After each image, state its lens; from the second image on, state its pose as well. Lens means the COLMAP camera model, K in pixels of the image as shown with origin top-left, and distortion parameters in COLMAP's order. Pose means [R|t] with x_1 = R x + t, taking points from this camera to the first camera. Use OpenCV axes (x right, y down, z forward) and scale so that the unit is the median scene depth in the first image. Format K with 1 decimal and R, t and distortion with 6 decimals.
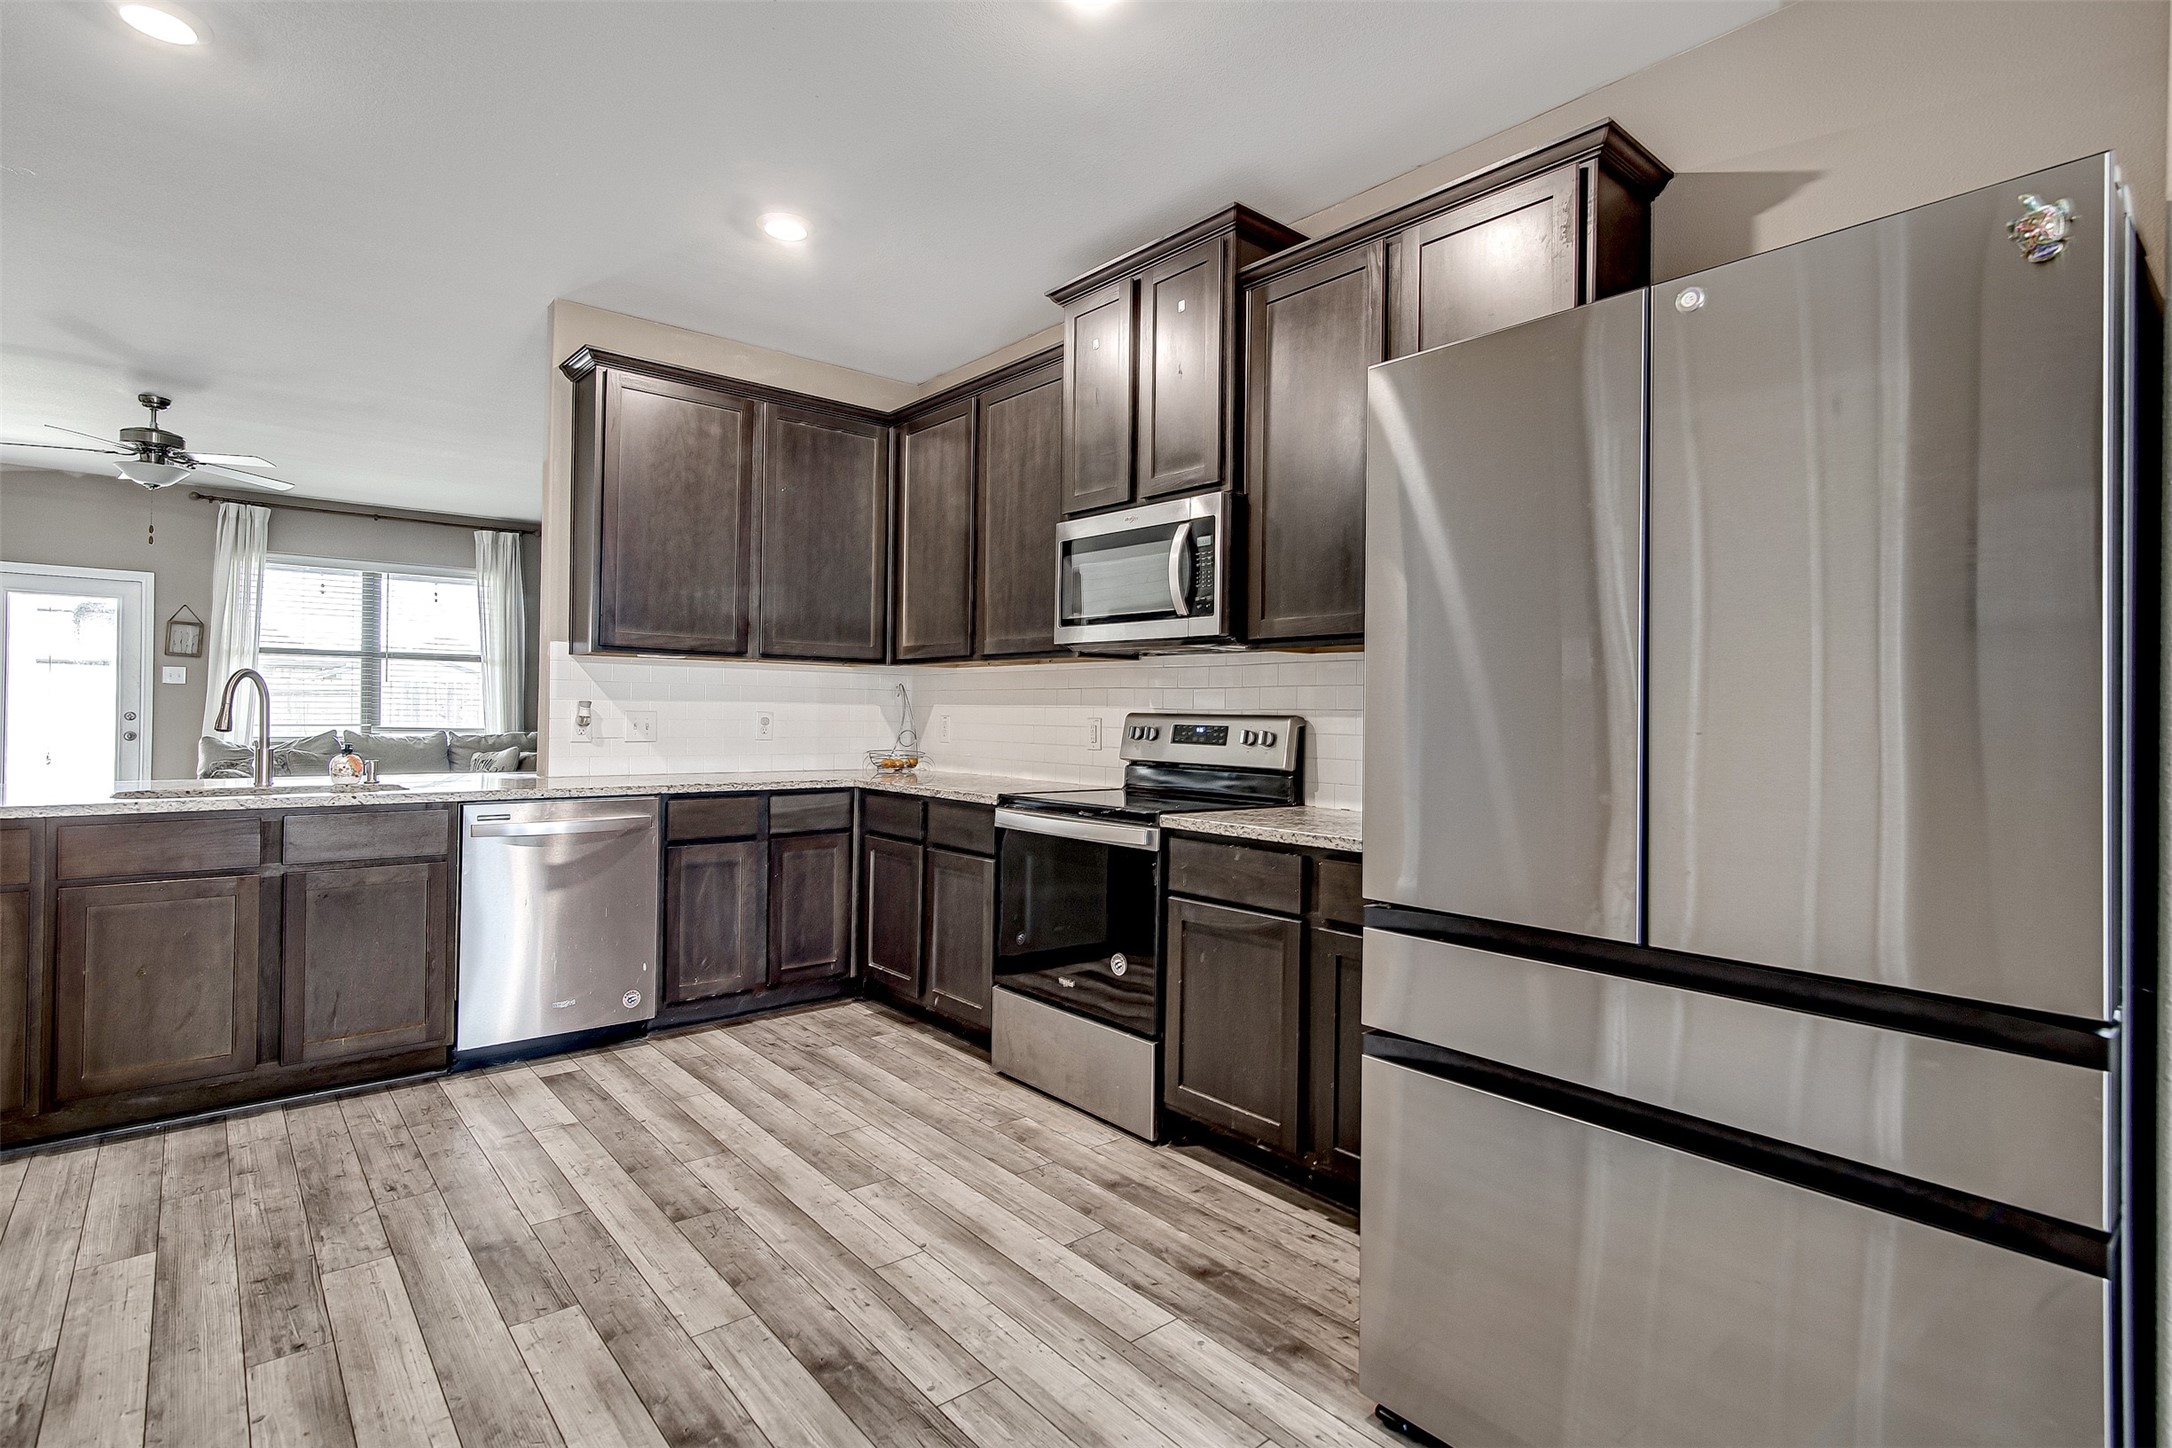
lens RADIAL K [[1052.8, 0, 1076.6], [0, 1052.8, 724.2], [0, 0, 1]] dist [-0.000729, -0.004202]
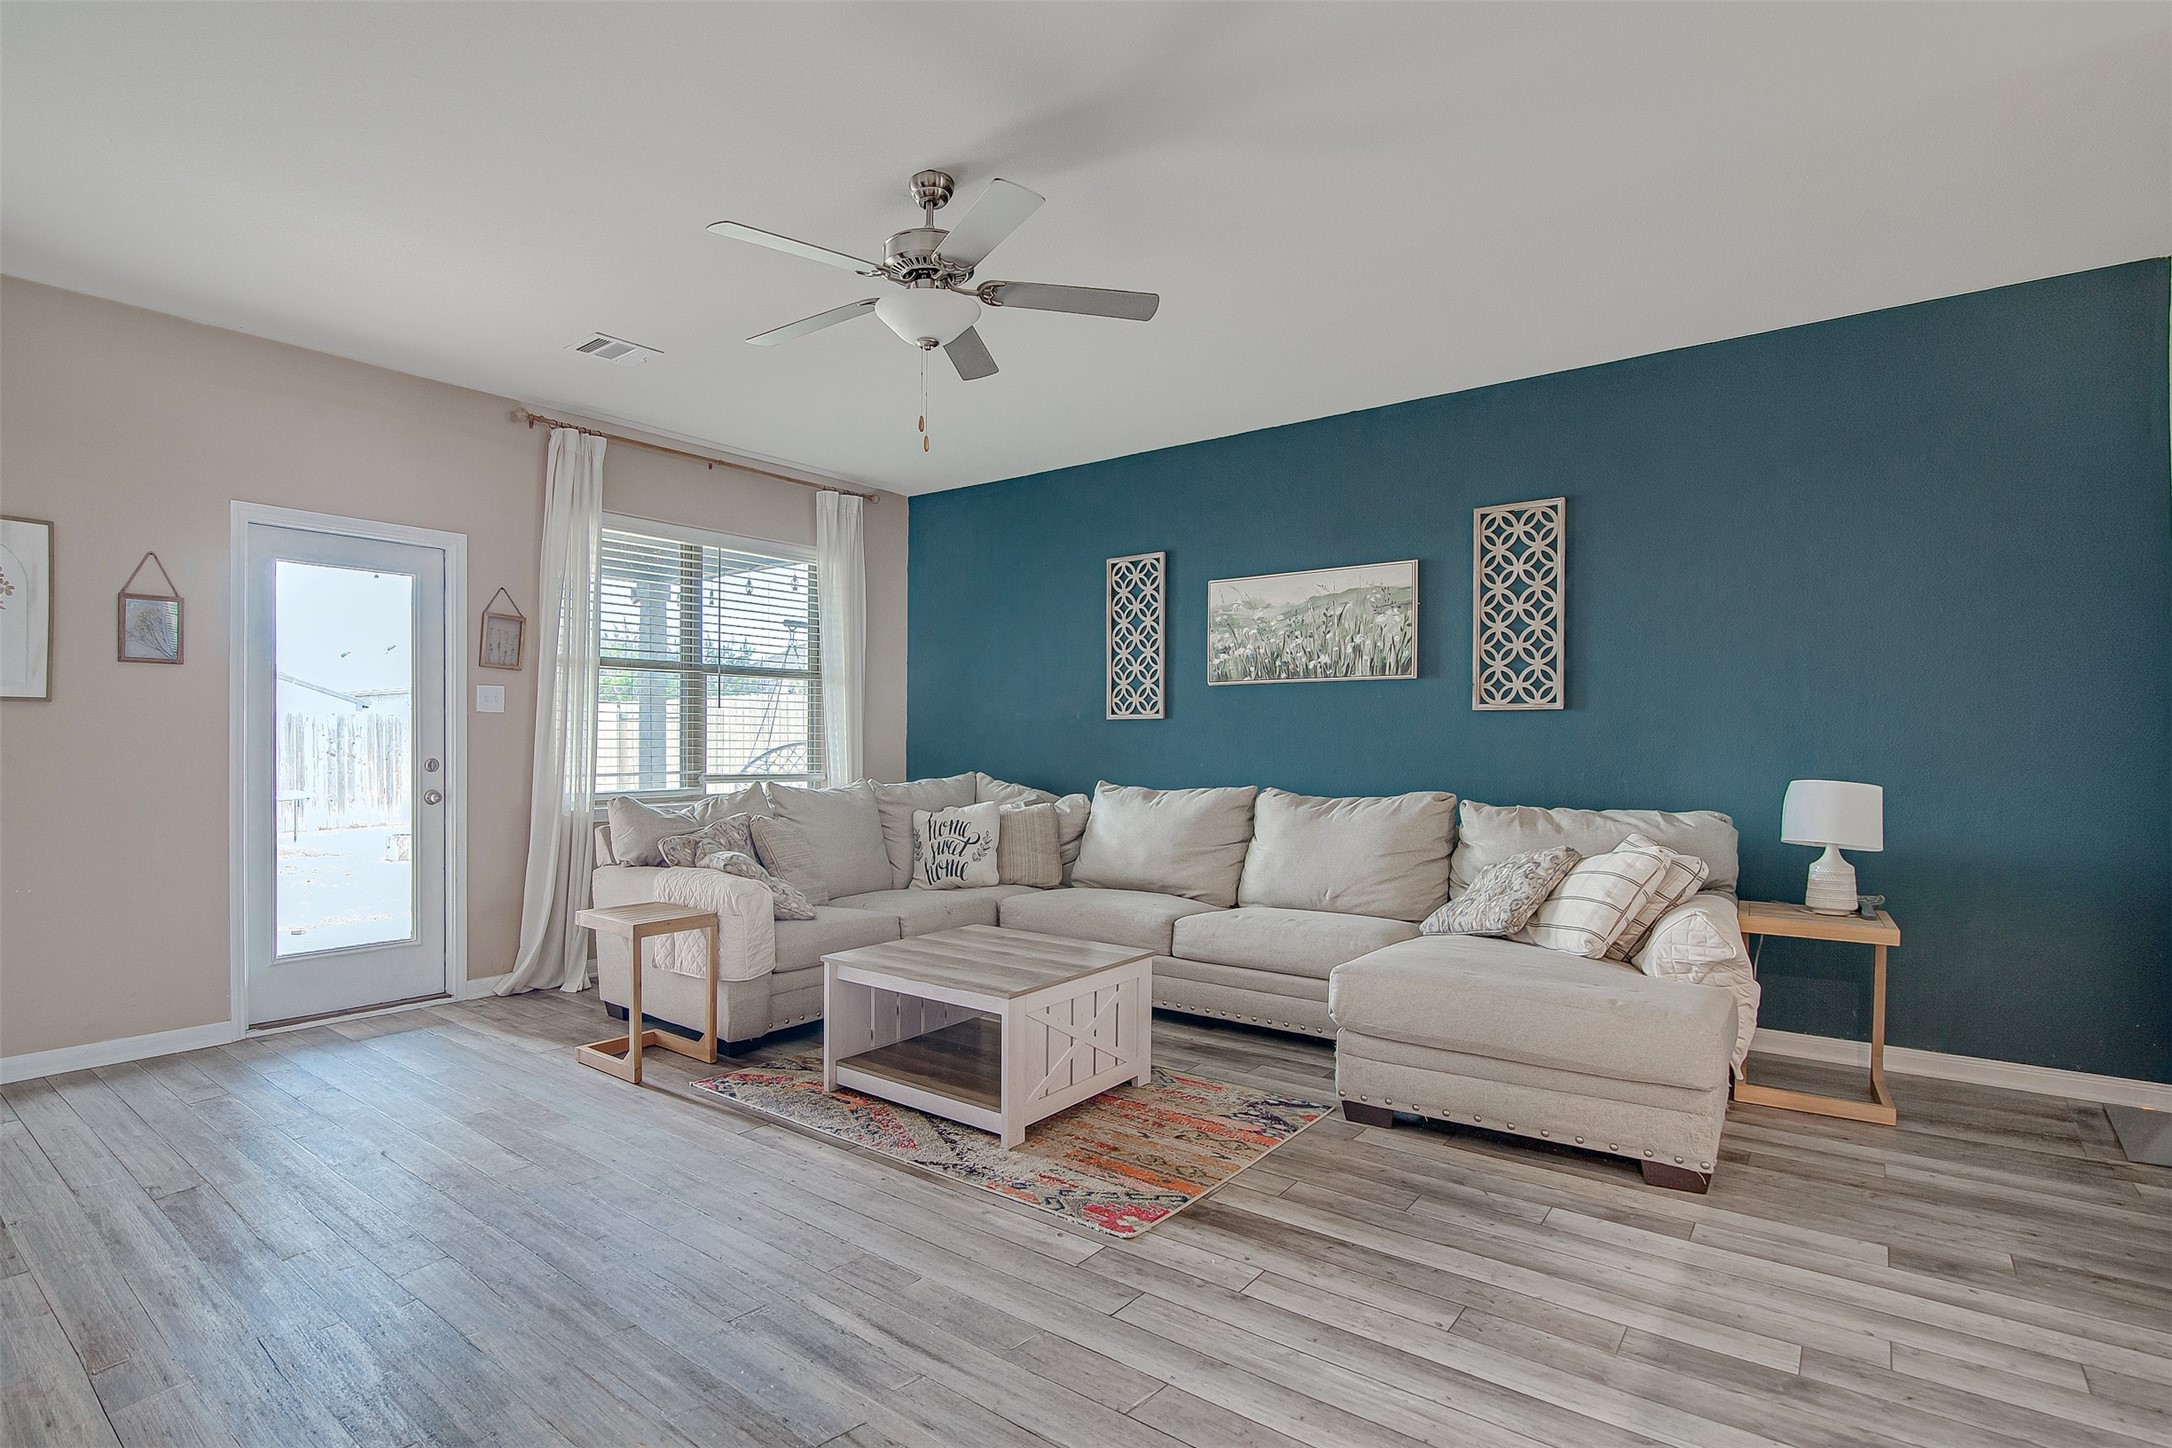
lens RADIAL K [[1078.9, 0, 1052.4], [0, 1078.9, 760.8], [0, 0, 1]] dist [-0.035230, 0.000402]
pose [[0.979434, -0.015991, 0.201128, -1.527221], [0.013774, 0.999828, 0.012420, -0.030977], [-0.201292, -0.009395, 0.979486, 0.705655]]
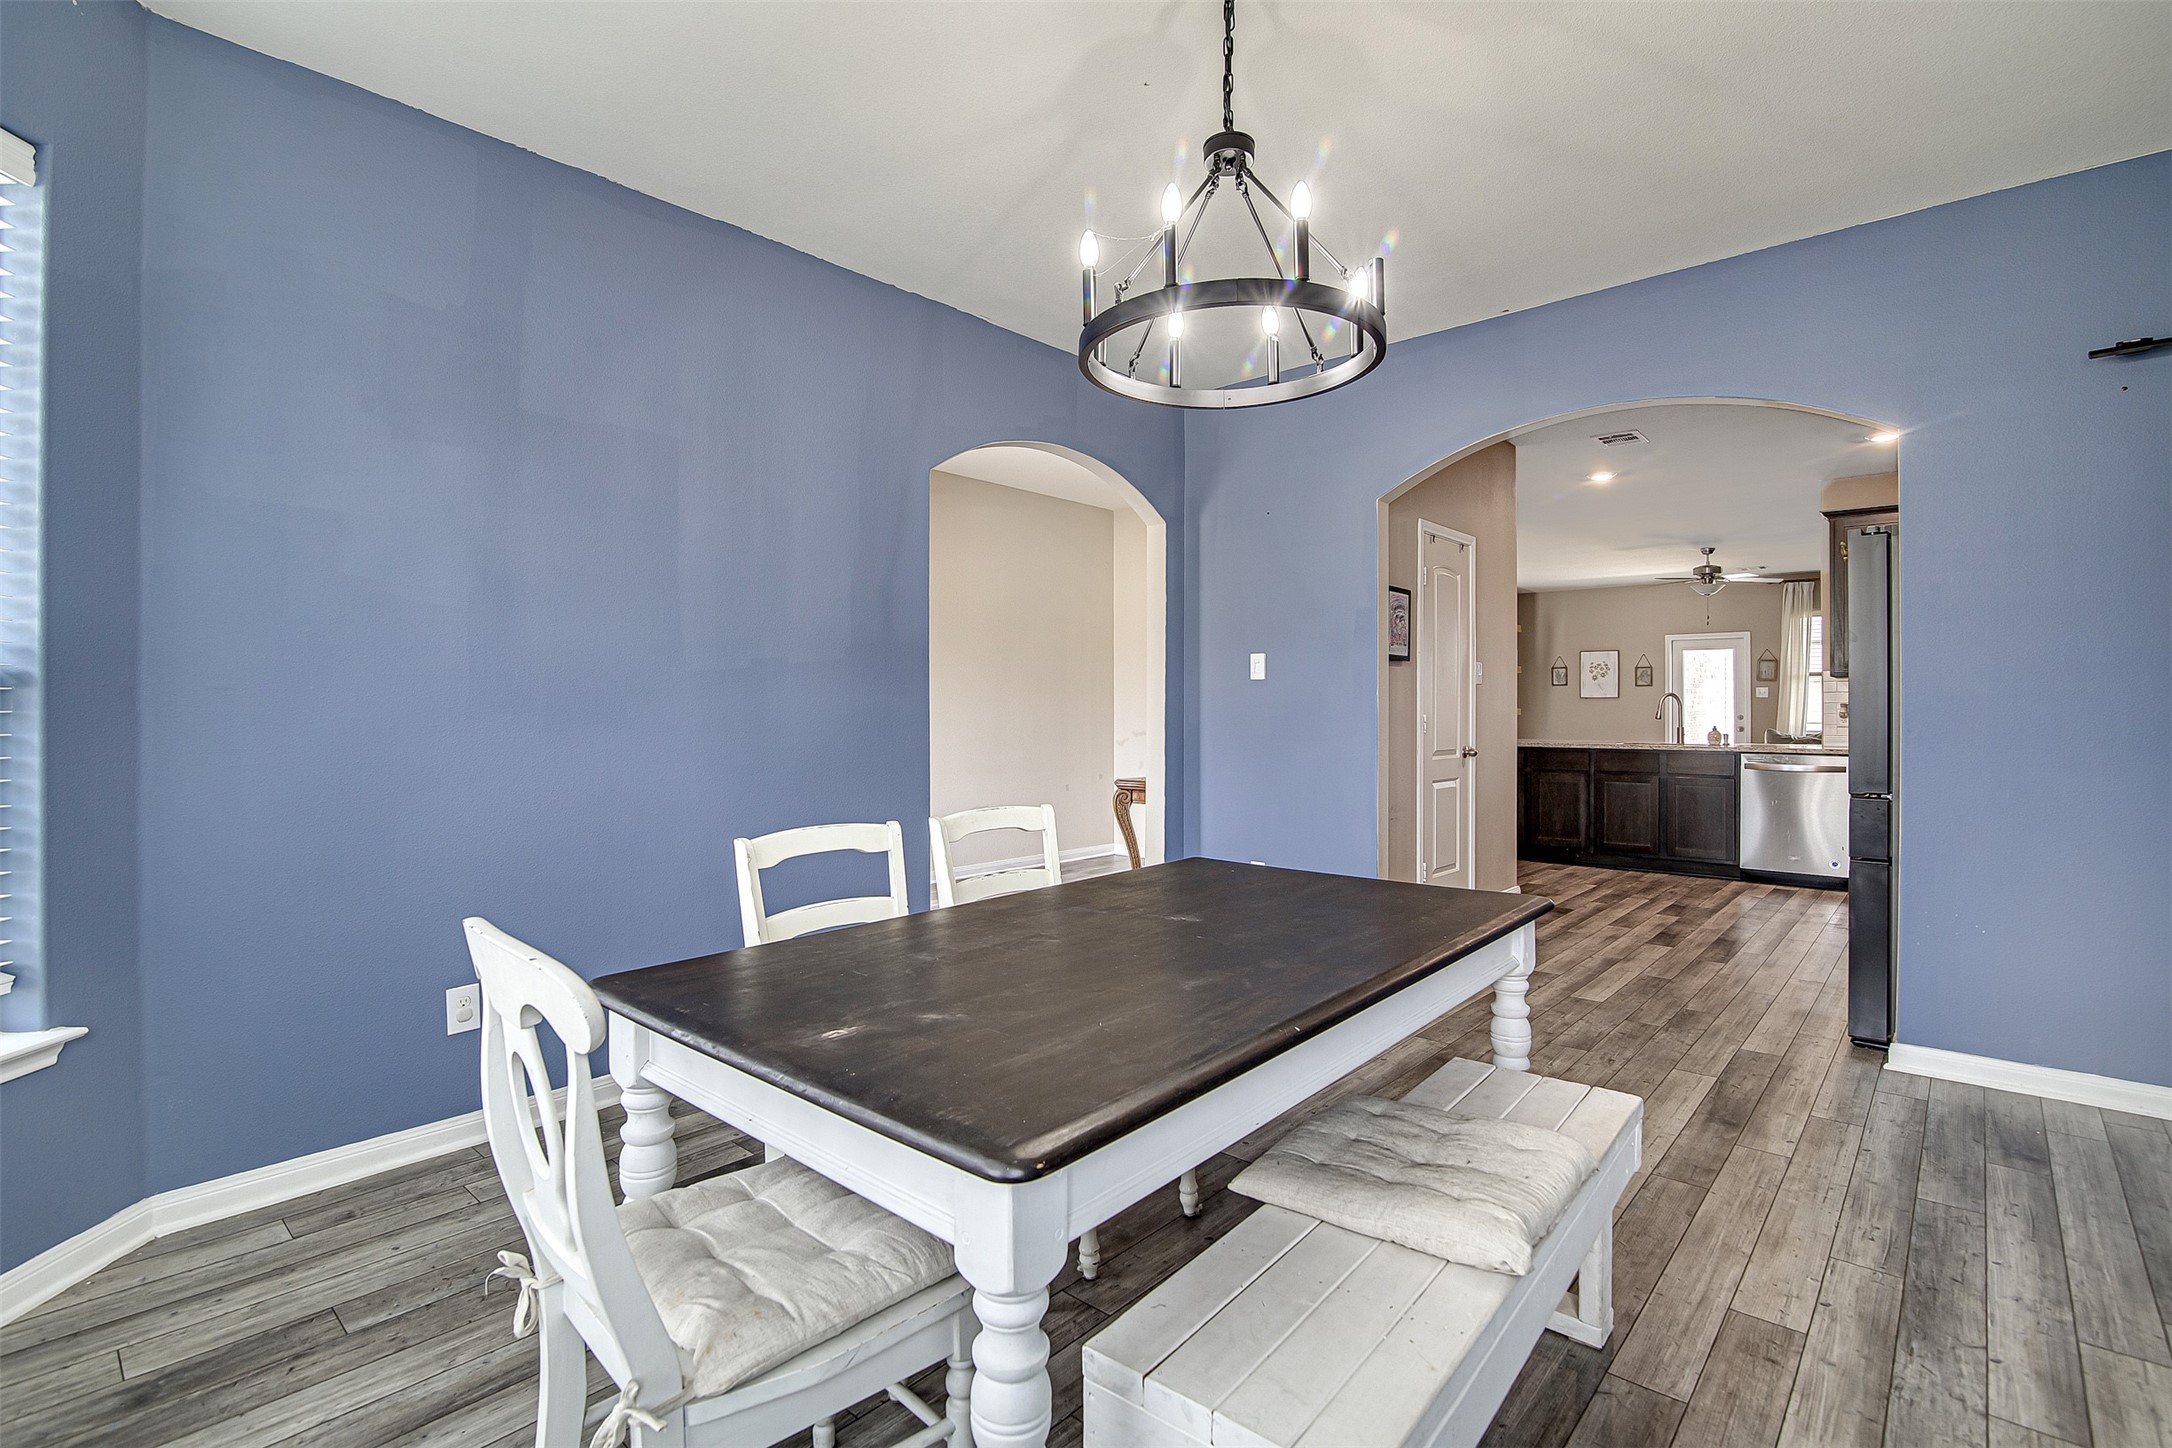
lens RADIAL K [[996.9, 0, 1087.3], [0, 996.9, 710.6], [0, 0, 1]] dist [-0.007846, 0.000908]
pose [[0.136686, -0.013117, -0.990528, 1.235648], [-0.008199, 0.999863, -0.014372, 0.029296], [0.990580, 0.010086, 0.136560, -0.593235]]
